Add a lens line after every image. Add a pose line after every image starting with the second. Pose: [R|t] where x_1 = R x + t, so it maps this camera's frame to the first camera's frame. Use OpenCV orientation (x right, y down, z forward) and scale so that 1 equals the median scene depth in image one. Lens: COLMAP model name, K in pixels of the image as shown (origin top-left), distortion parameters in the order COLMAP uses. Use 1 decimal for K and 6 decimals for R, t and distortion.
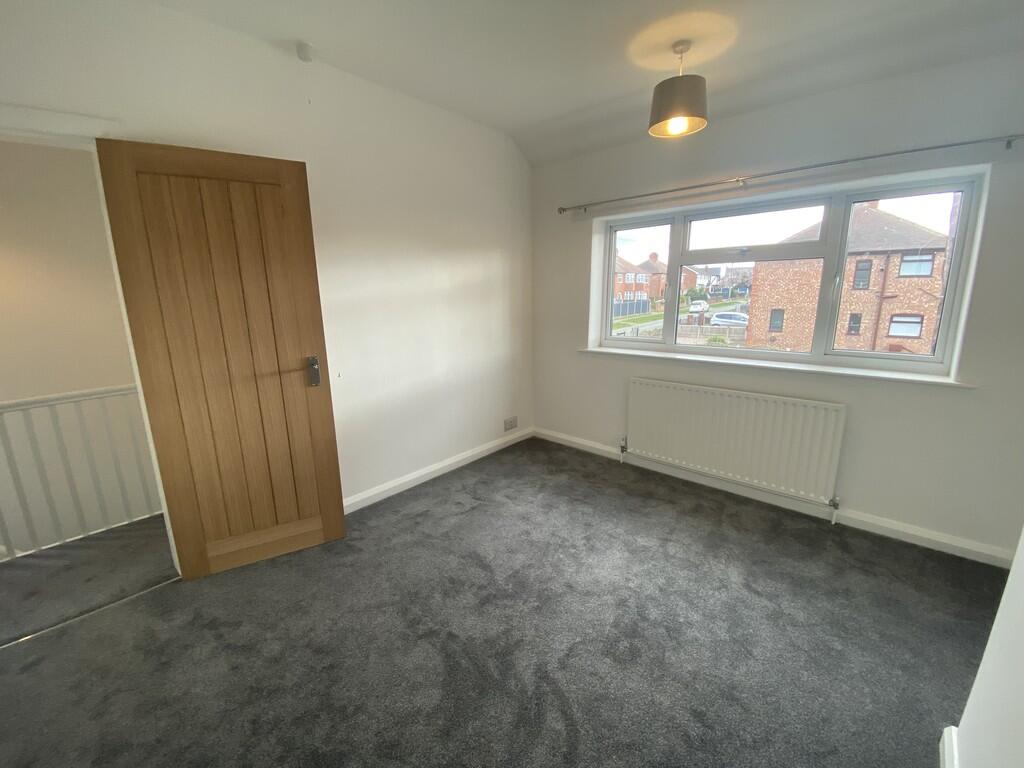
lens RADIAL K [[414.5, 0, 518.1], [0, 414.5, 386.6], [0, 0, 1]] dist [-0.030409, 0.000082]
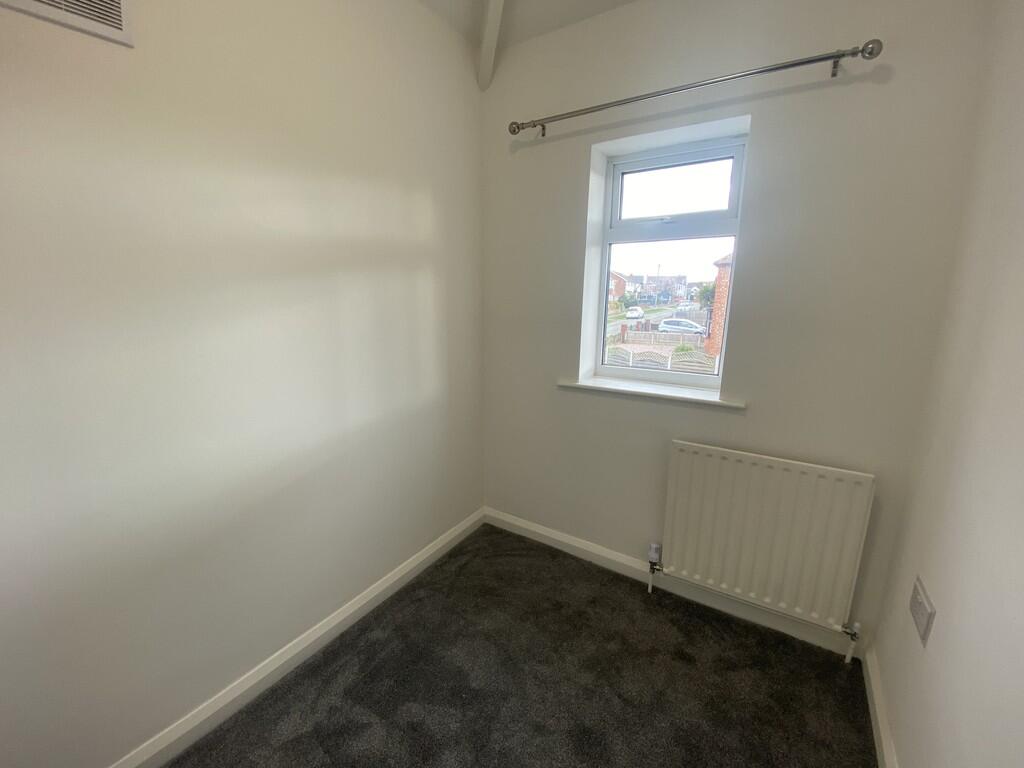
lens RADIAL K [[414.5, 0, 518.1], [0, 414.5, 386.6], [0, 0, 1]] dist [-0.030409, 0.000082]
pose [[0.986221, -0.026685, 0.163267, -0.006216], [0.029196, 0.999489, -0.012998, -0.081923], [-0.162837, 0.017586, 0.986496, 0.469926]]
